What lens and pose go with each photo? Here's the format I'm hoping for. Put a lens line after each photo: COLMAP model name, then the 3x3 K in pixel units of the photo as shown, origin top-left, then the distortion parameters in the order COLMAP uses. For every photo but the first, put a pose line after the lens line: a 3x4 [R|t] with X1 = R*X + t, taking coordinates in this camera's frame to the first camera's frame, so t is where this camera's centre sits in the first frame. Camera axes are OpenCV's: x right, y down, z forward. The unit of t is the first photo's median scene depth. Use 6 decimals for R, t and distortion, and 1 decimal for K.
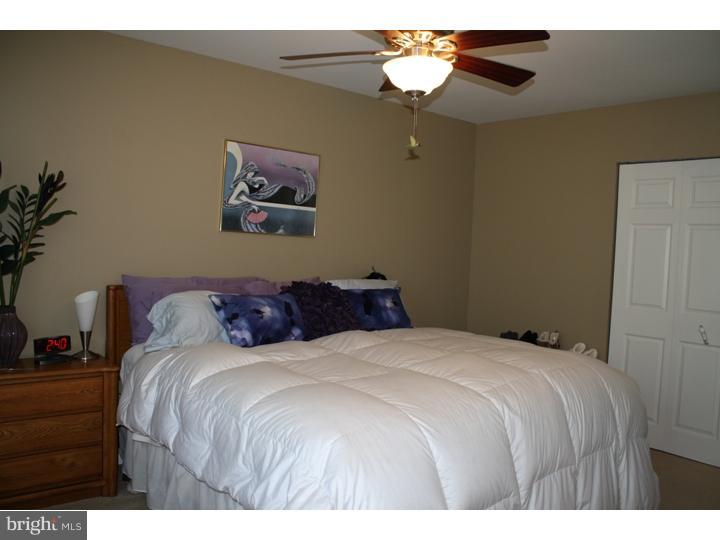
lens RADIAL K [[631.3, 0, 360.4], [0, 631.3, 272.0], [0, 0, 1]] dist [-0.140900, 0.144056]
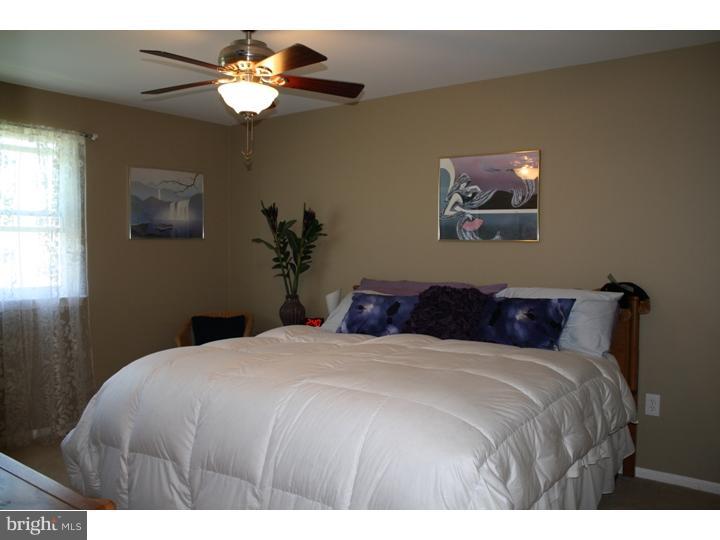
lens RADIAL K [[631.3, 0, 360.4], [0, 631.3, 269.4], [0, 0, 1]] dist [-0.140900, 0.144056]
pose [[0.204298, -0.017739, -0.978748, 0.805650], [-0.037255, 0.998971, -0.025882, 0.018428], [0.978200, 0.041751, 0.203426, 0.618480]]
